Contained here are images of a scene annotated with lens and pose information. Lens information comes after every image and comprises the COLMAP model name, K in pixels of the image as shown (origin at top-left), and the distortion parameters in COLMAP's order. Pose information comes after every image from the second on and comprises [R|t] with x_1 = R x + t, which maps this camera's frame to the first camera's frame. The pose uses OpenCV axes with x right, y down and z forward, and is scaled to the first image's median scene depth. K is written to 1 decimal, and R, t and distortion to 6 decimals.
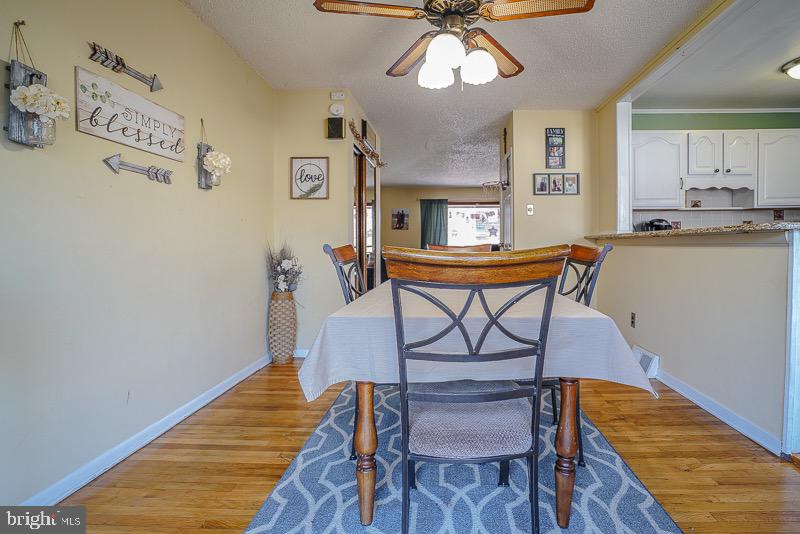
lens RADIAL K [[381.3, 0, 425.4], [0, 381.3, 254.6], [0, 0, 1]] dist [-0.059735, 0.026059]
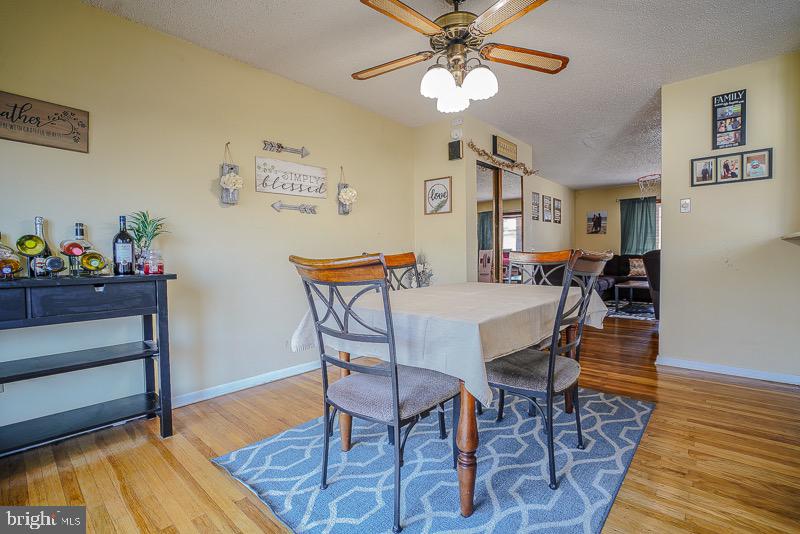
lens RADIAL K [[365.2, 0, 400.1], [0, 365.2, 267.5], [0, 0, 1]] dist [-0.058897, 0.022731]
pose [[0.763066, 0.018064, -0.646068, 0.355888], [-0.004979, 0.999744, 0.022071, -0.001144], [0.646301, -0.013625, 0.762961, 0.042091]]
